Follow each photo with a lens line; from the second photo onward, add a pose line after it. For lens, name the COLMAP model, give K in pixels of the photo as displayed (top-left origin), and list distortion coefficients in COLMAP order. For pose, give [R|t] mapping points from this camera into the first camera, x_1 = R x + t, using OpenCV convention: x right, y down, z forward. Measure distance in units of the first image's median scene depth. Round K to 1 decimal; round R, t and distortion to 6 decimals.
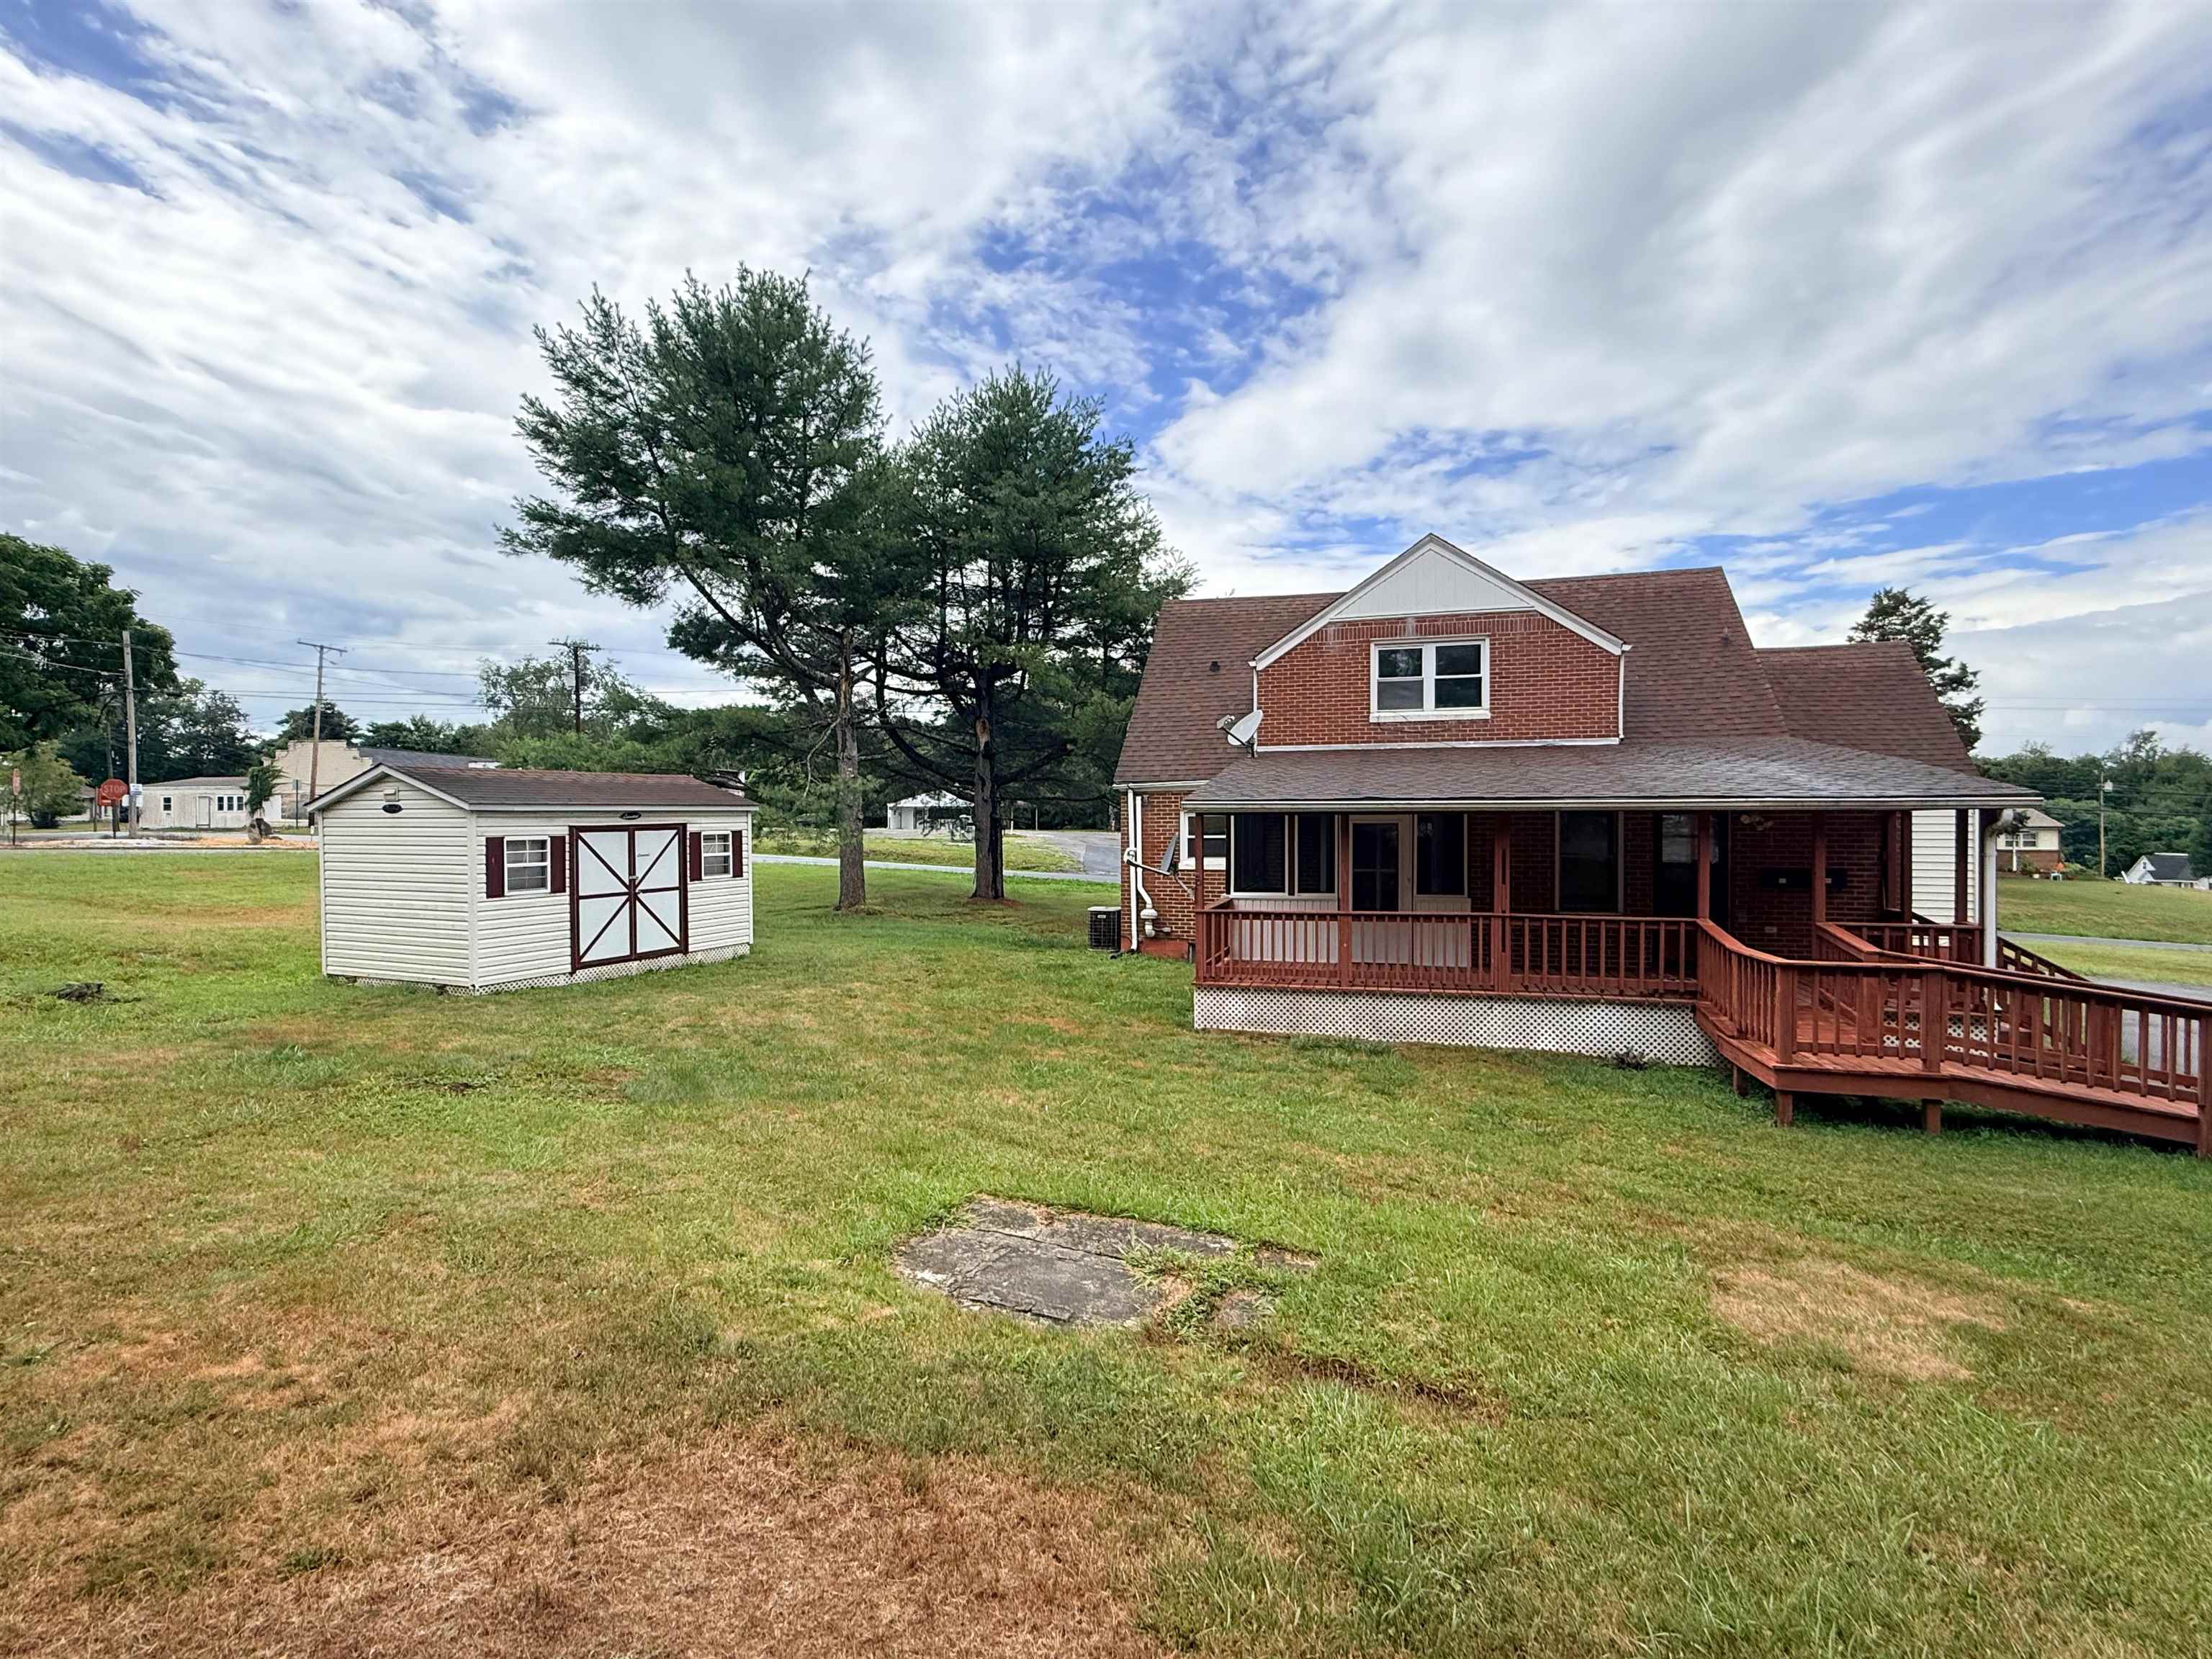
lens RADIAL K [[1055.3, 0, 1105.3], [0, 1055.3, 807.1], [0, 0, 1]] dist [-0.002017, 0.000160]
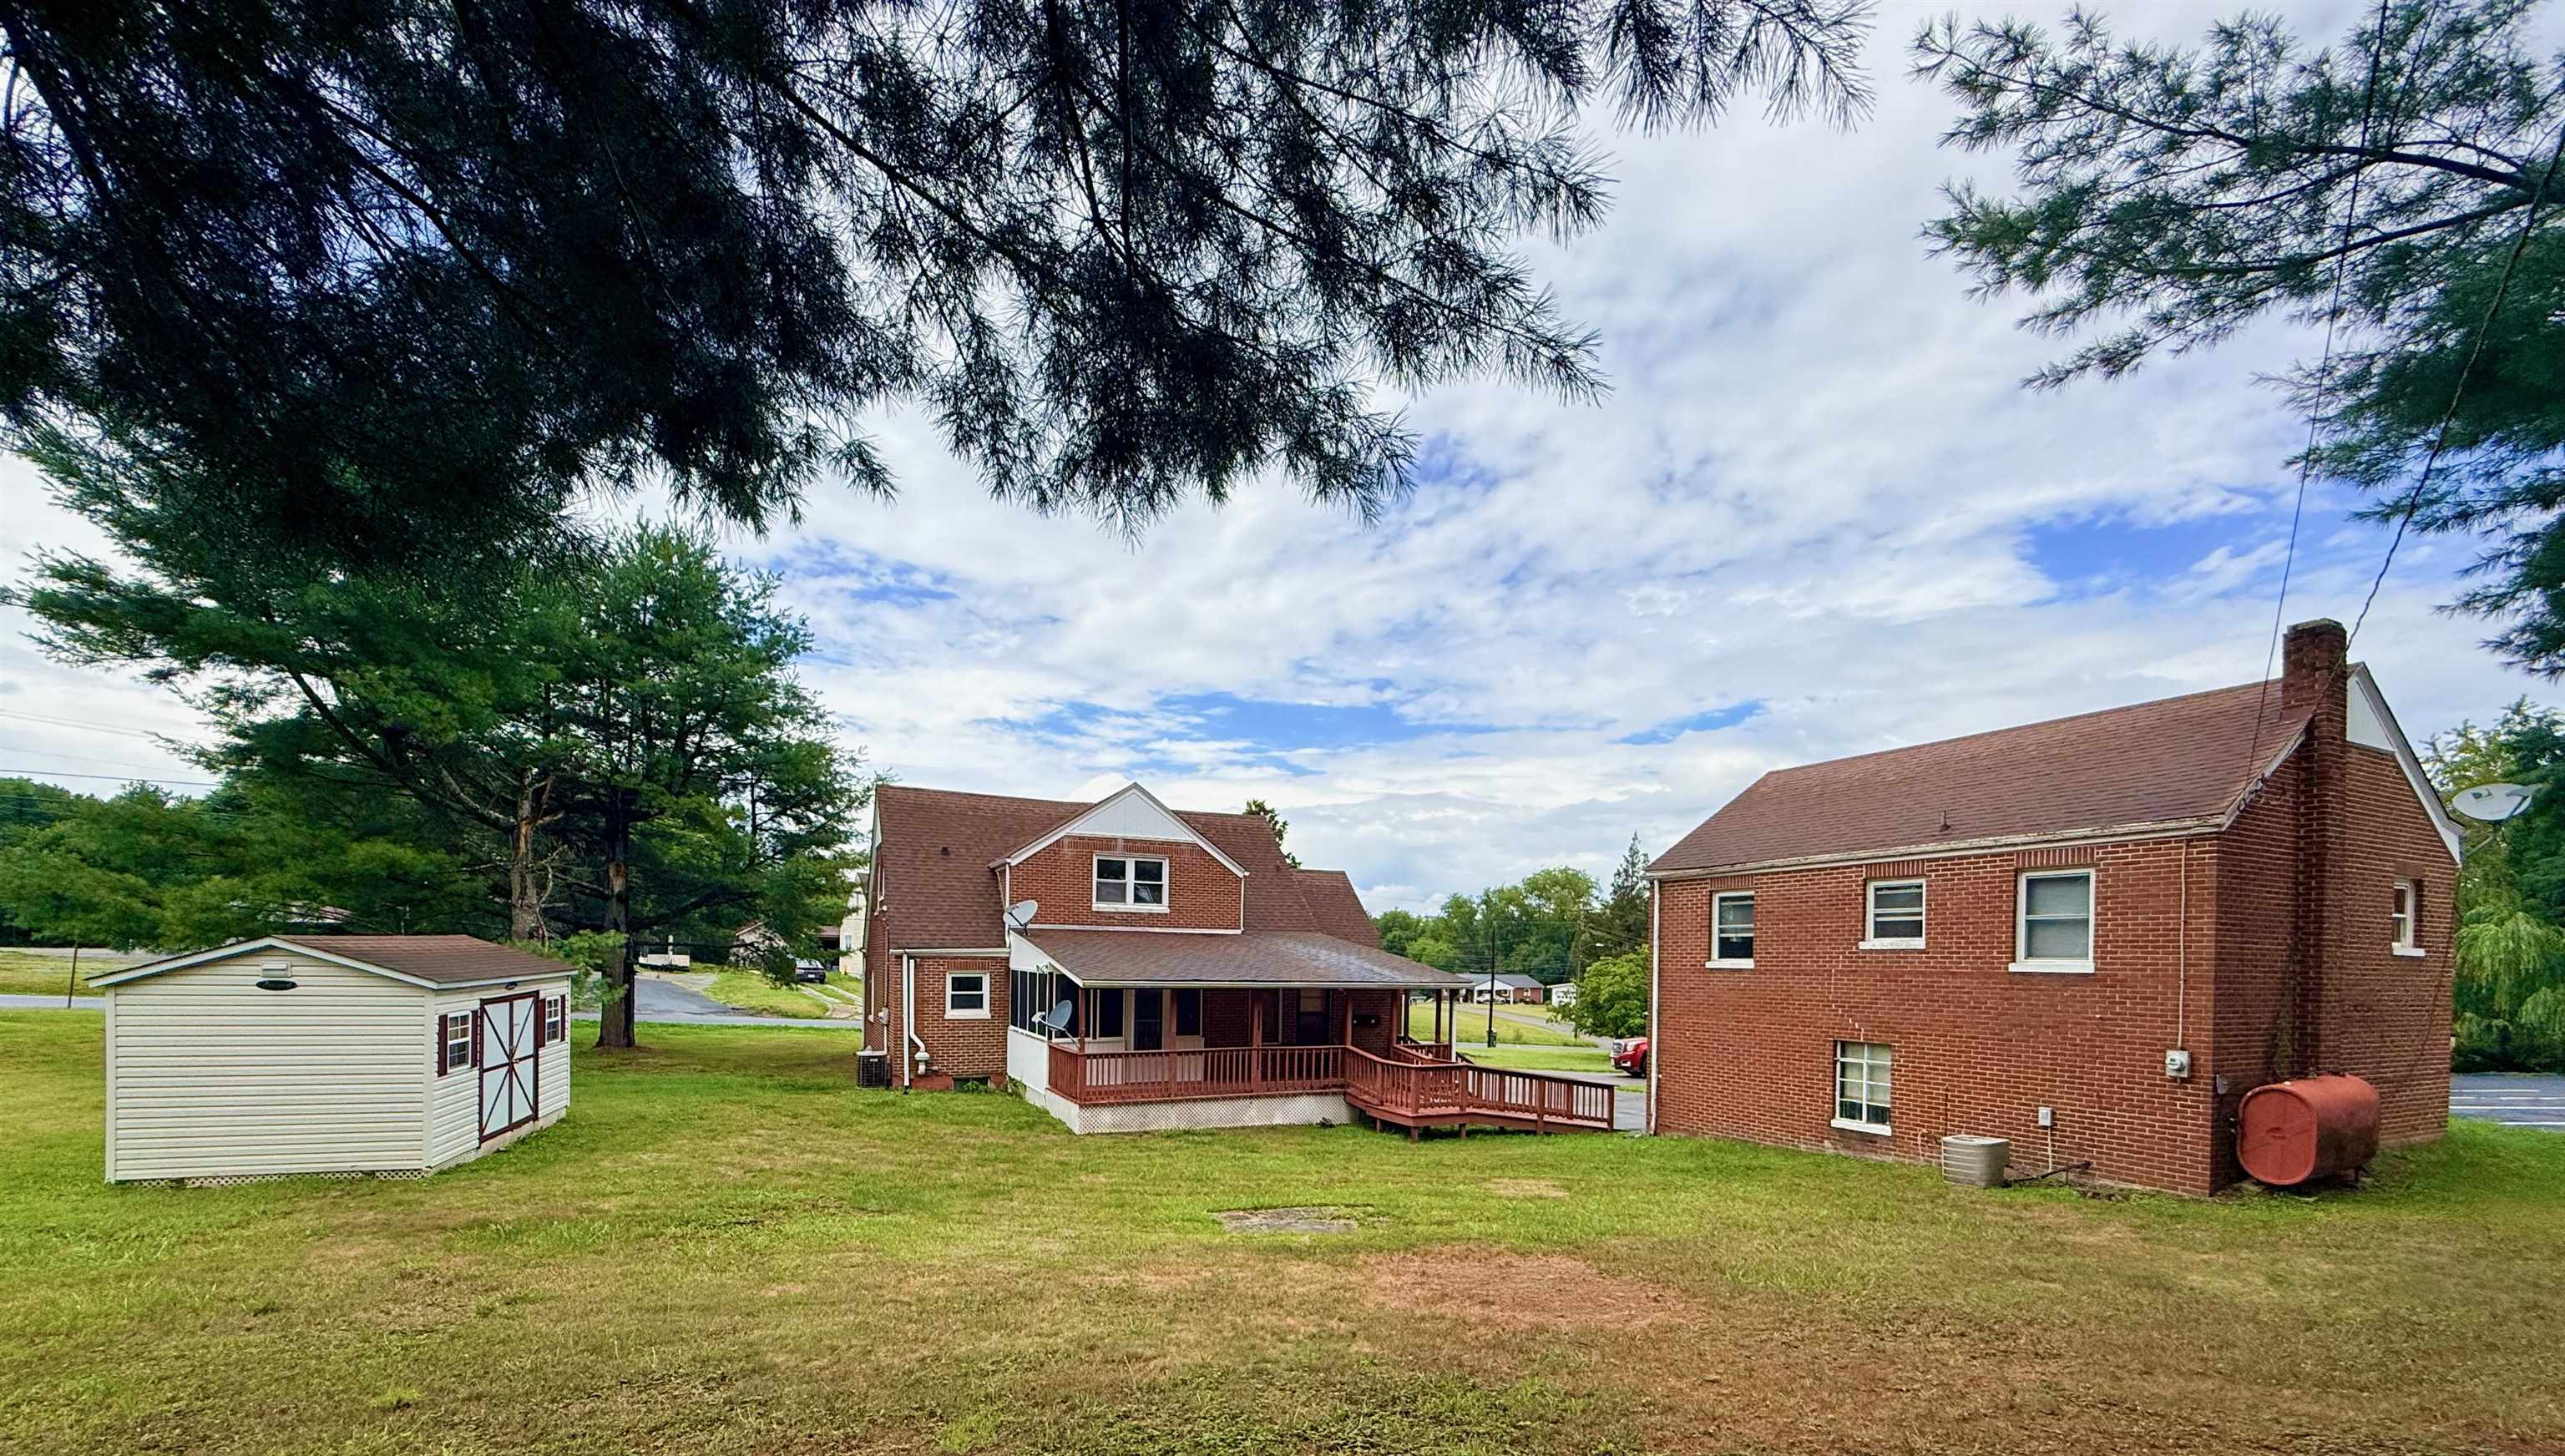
lens RADIAL K [[1045.0, 0, 1287.7], [0, 1045.0, 954.2], [0, 0, 1]] dist [0.004348, -0.000093]
pose [[0.736090, 0.014428, 0.676729, -0.526277], [-0.033682, 0.999315, 0.015331, -0.056456], [-0.676045, -0.034078, 0.736072, -0.206433]]
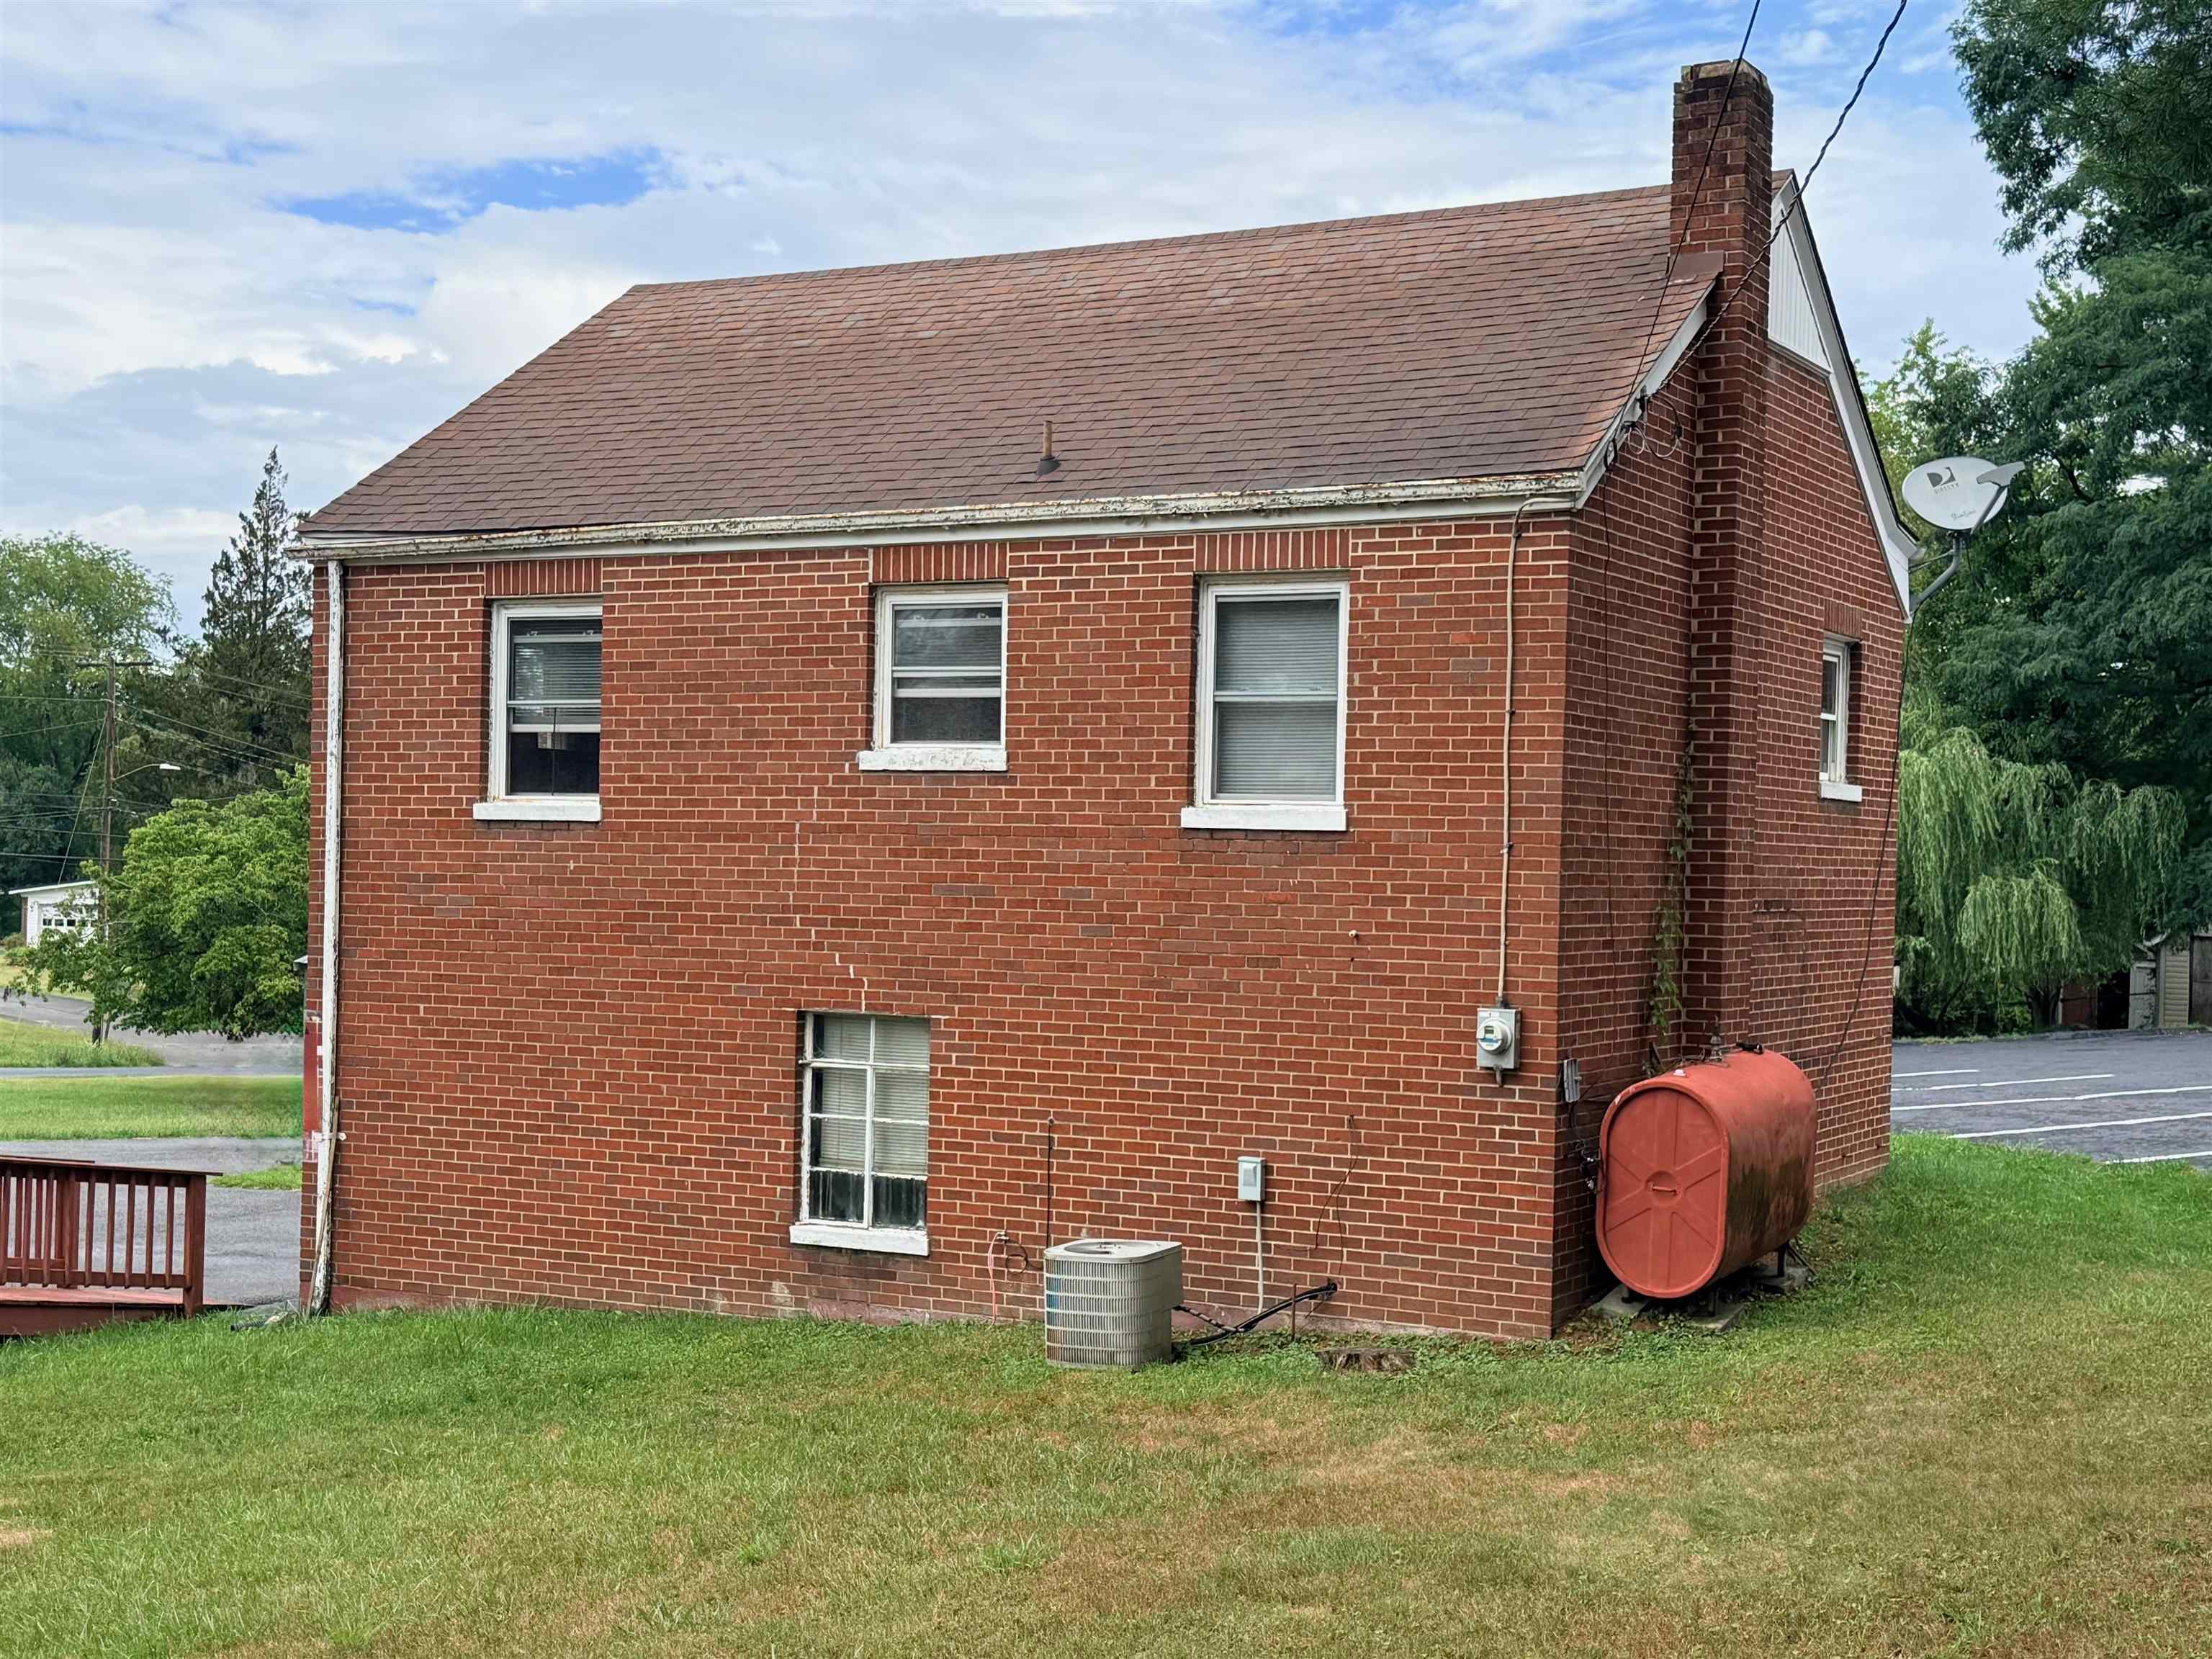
lens RADIAL K [[2829.6, 0, 1044.1], [0, 2829.6, 839.5], [0, 0, 1]] dist [0.116380, 0.000000]
pose [[0.240968, 0.007680, 0.970503, -0.397003], [-0.042421, 0.999096, 0.002626, -0.040691], [-0.969605, -0.041803, 0.241077, -0.137200]]
